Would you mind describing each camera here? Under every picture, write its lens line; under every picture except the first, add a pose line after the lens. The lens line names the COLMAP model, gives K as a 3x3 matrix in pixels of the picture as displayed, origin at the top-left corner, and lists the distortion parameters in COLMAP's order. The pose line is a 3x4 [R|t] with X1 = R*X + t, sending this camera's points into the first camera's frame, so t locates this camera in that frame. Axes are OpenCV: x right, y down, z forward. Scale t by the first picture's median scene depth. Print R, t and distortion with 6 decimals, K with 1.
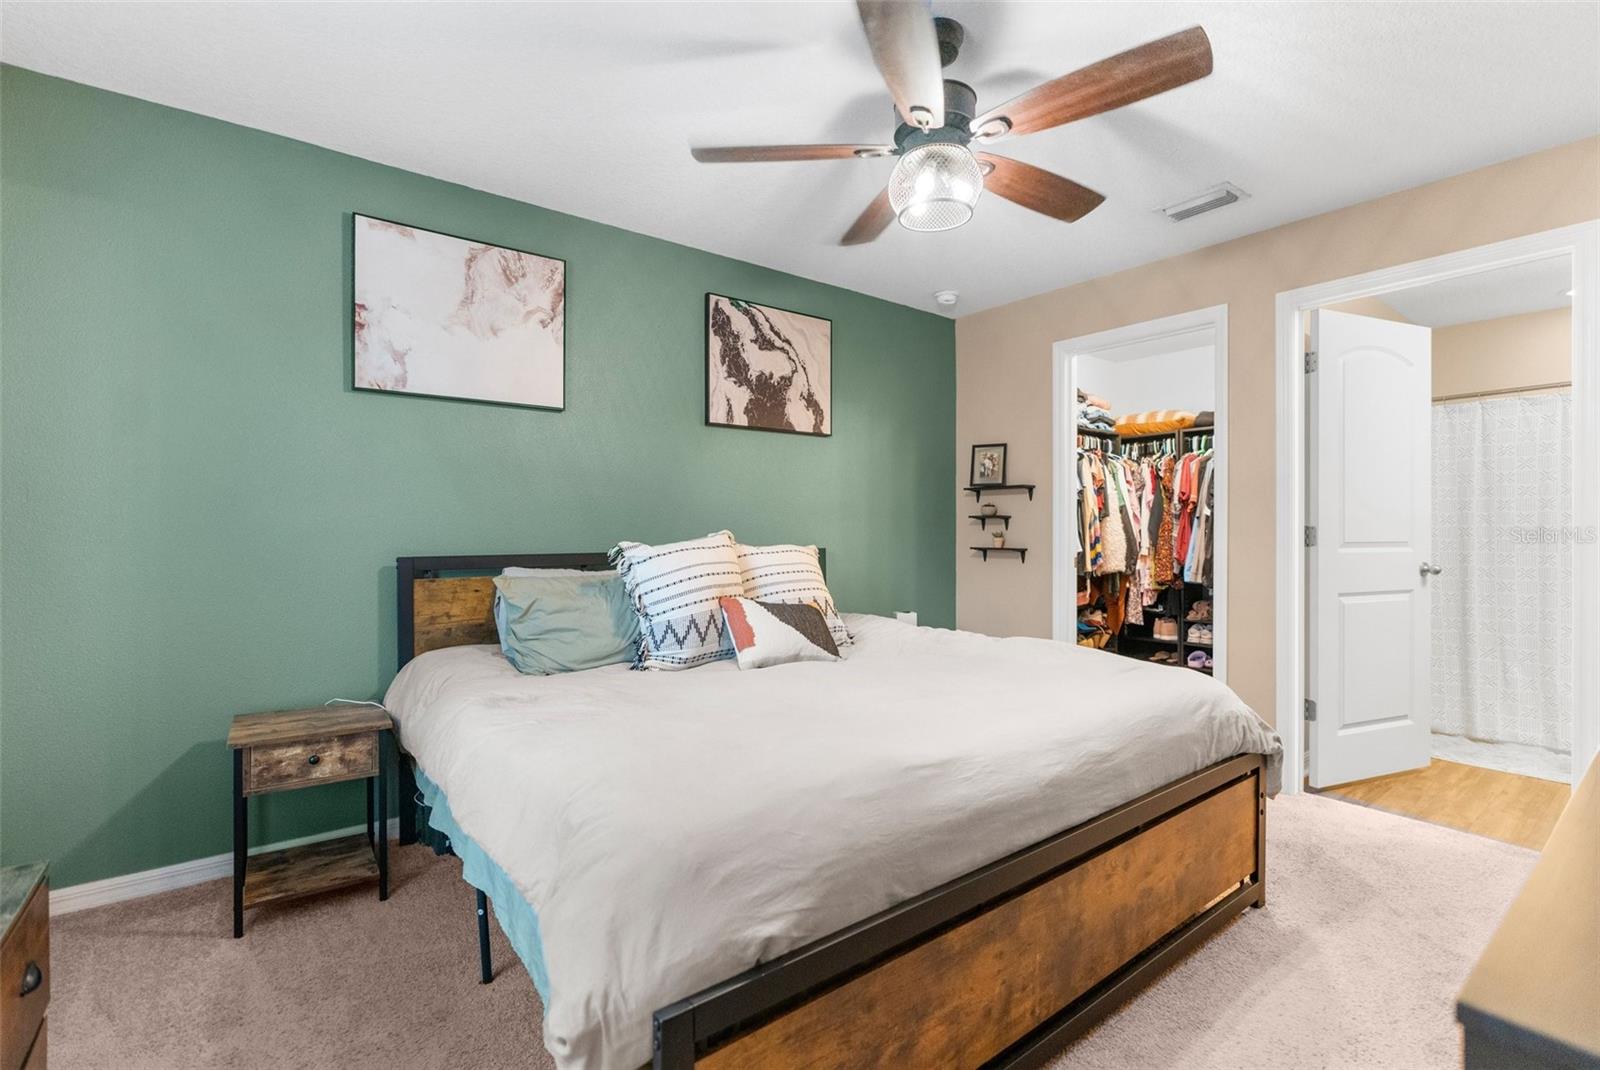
lens RADIAL K [[738.9, 0, 800.4], [0, 738.9, 530.8], [0, 0, 1]] dist [-0.010275, 0.005627]
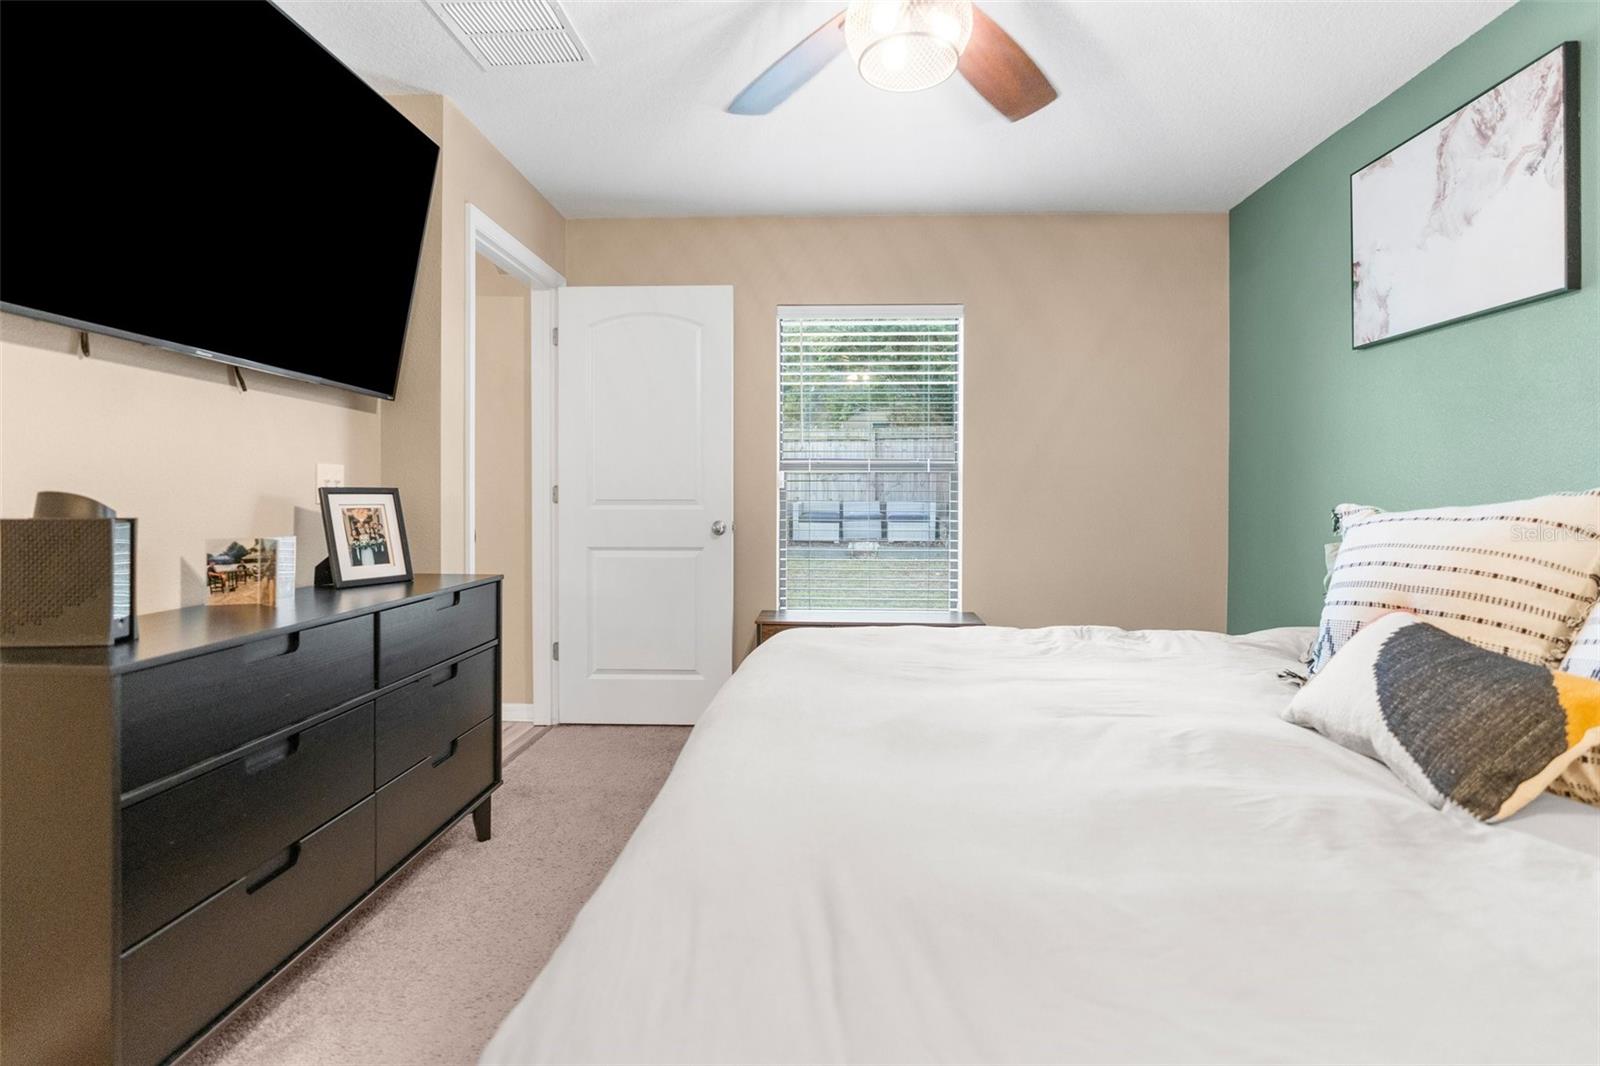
lens RADIAL K [[738.9, 0, 799.1], [0, 738.9, 496.6], [0, 0, 1]] dist [-0.010275, 0.005627]
pose [[-0.647345, -0.001686, -0.762195, 0.566242], [-0.003135, 0.999995, 0.000451, 0.007948], [0.762190, 0.002682, -0.647347, 0.945578]]
